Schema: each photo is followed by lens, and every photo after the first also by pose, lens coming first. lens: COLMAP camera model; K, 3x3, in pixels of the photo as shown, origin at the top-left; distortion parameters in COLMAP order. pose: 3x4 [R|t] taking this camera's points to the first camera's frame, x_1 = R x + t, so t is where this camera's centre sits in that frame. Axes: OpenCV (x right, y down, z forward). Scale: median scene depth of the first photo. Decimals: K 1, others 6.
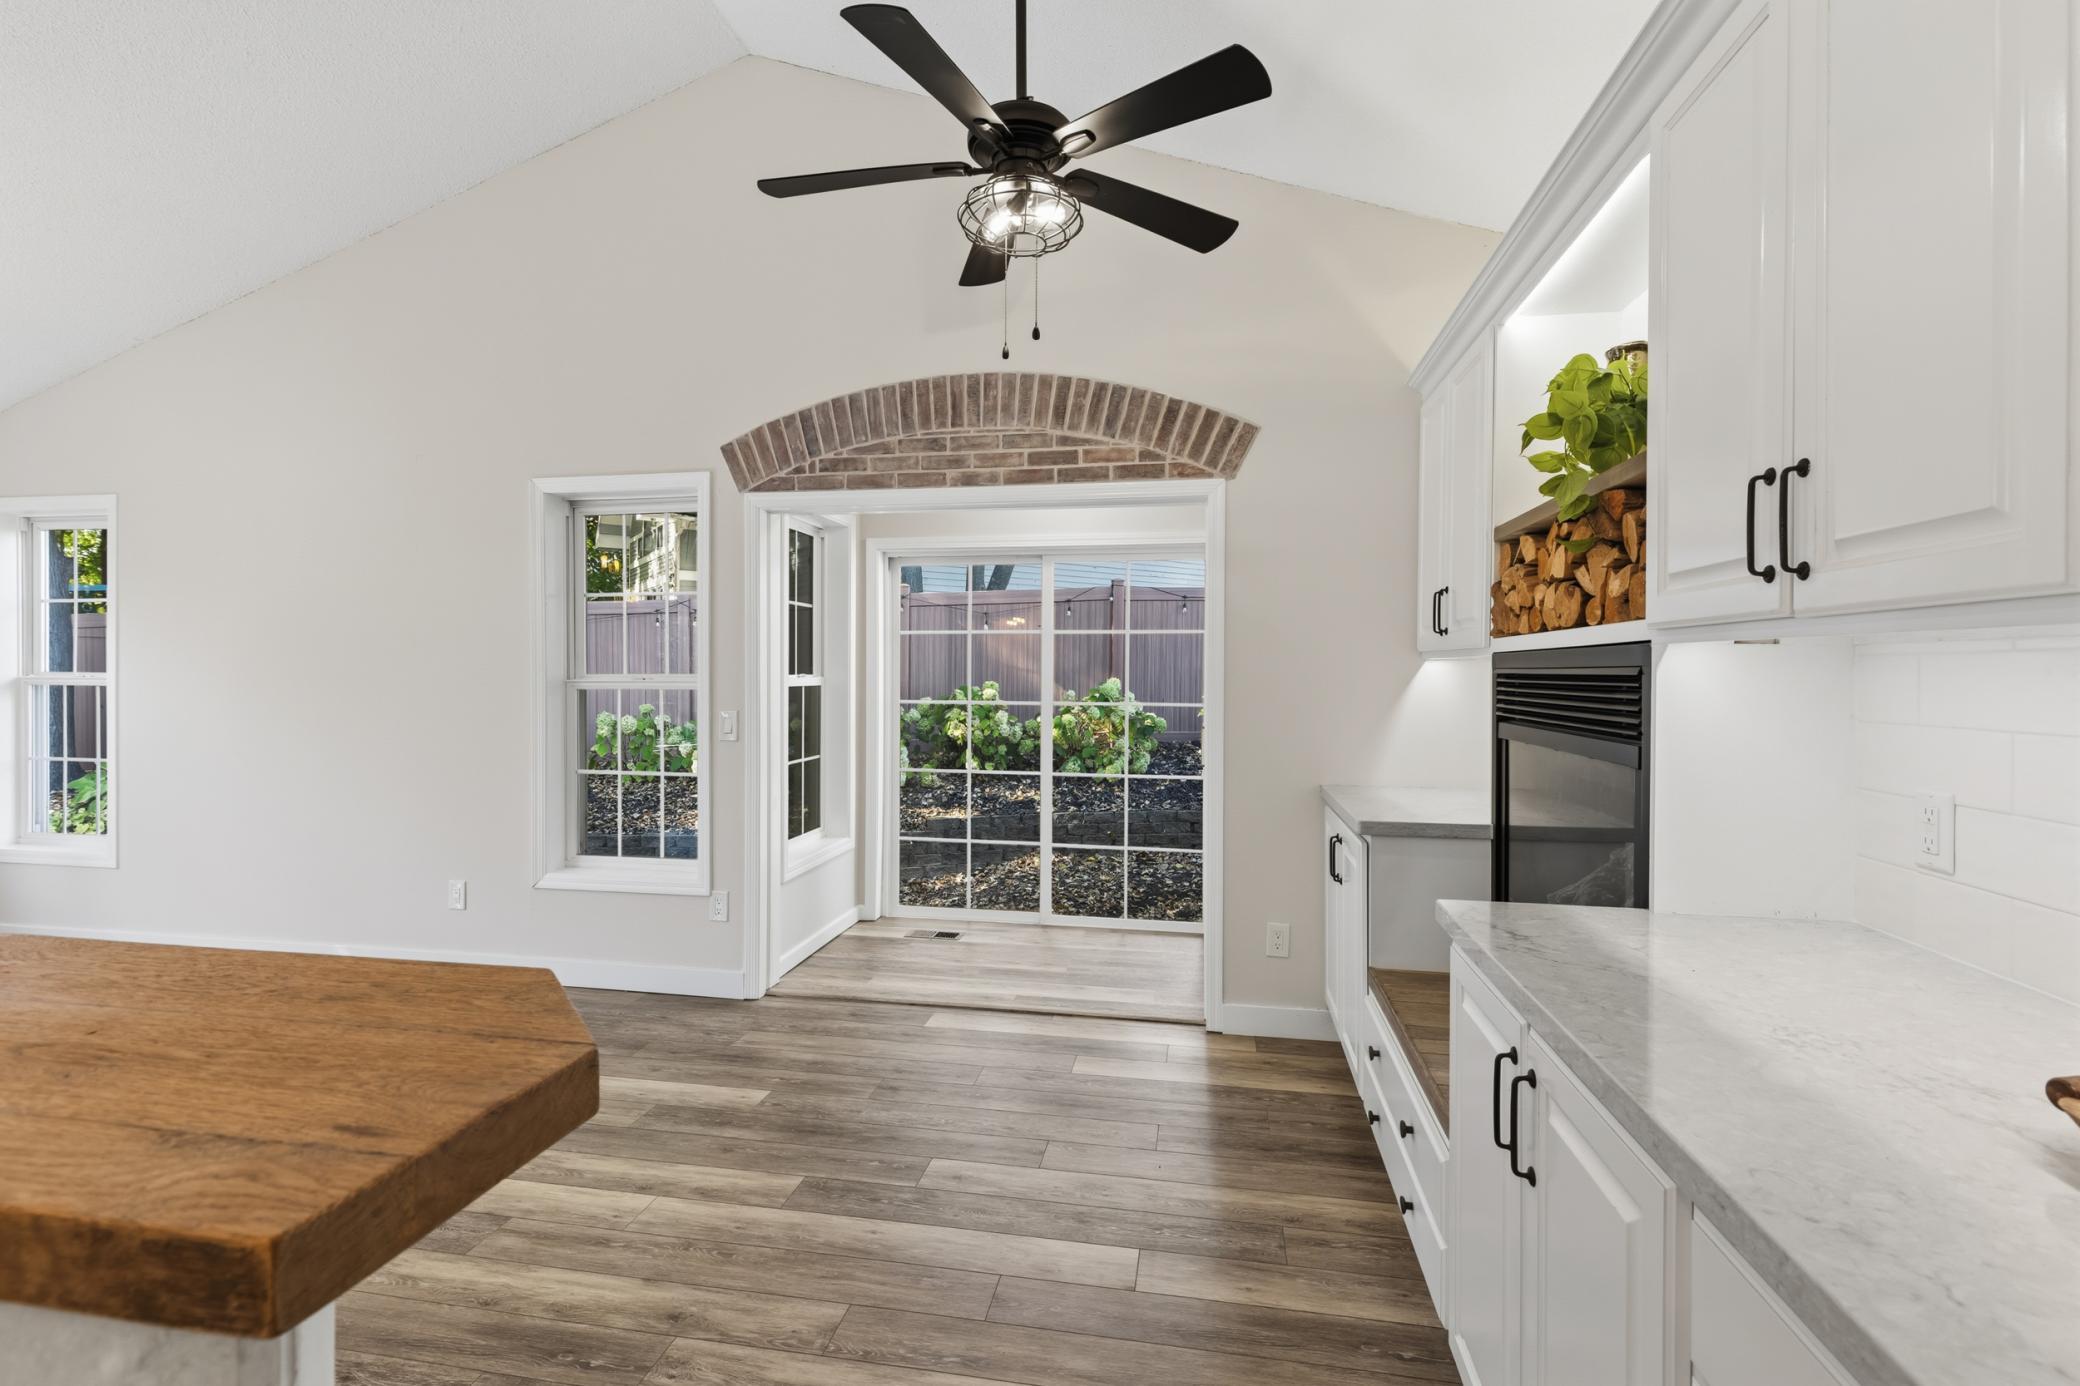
lens RADIAL K [[930.1, 0, 1035.9], [0, 930.1, 681.2], [0, 0, 1]] dist [0.004026, -0.001040]
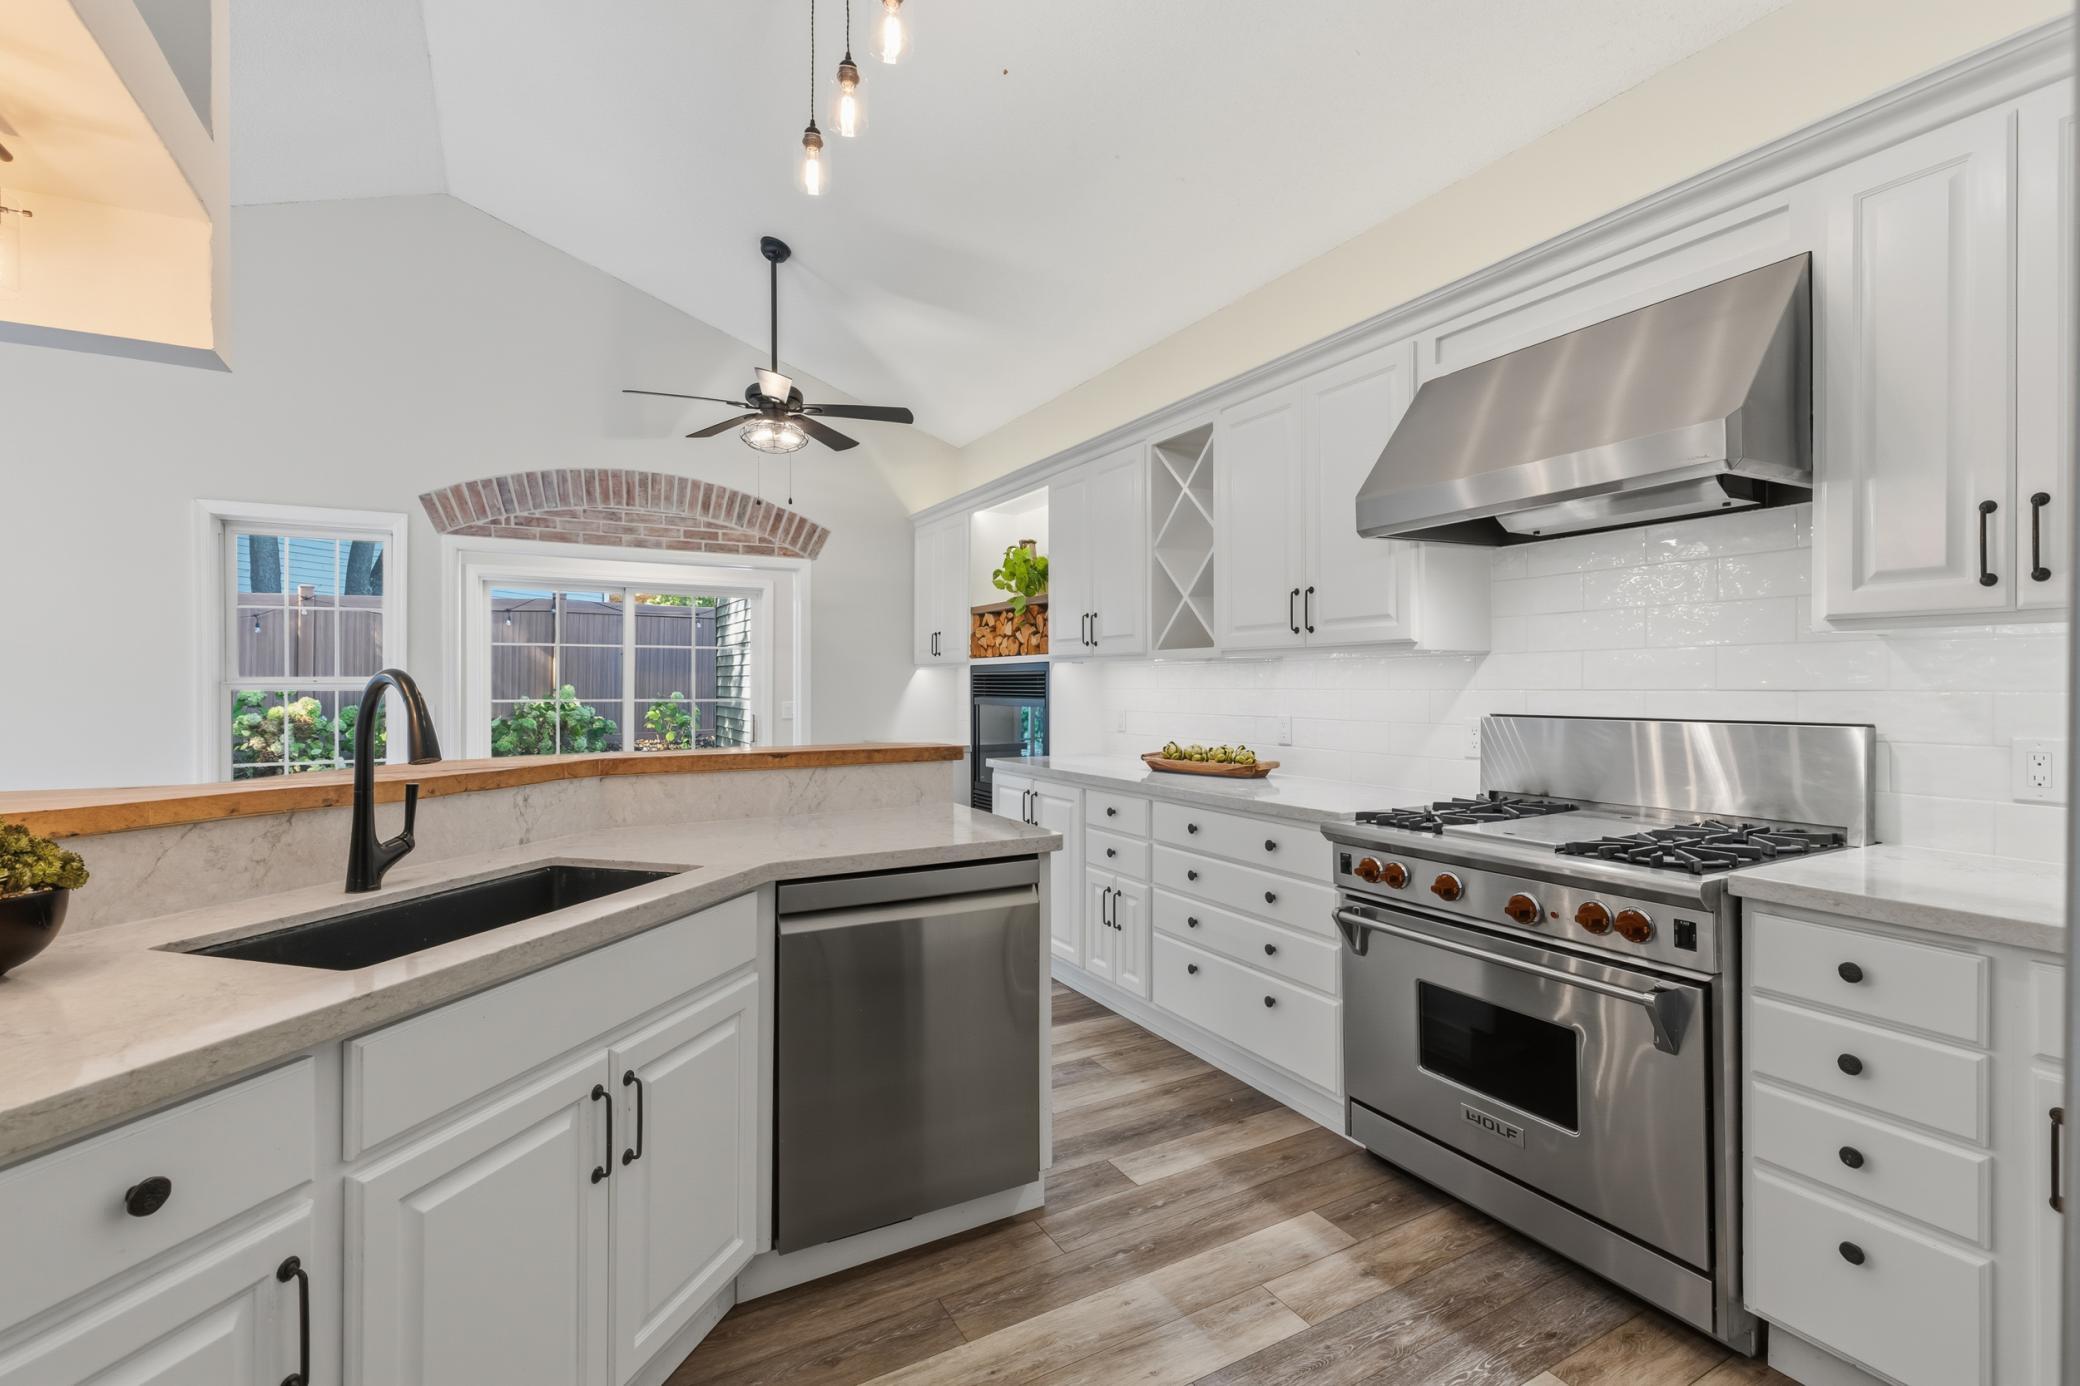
lens RADIAL K [[930.1, 0, 1031.8], [0, 930.1, 685.2], [0, 0, 1]] dist [0.004026, -0.001040]
pose [[0.771671, -0.006511, 0.635988, -0.547862], [0.009965, 0.999949, -0.001853, 0.014958], [-0.635944, 0.007768, 0.771697, -0.534268]]
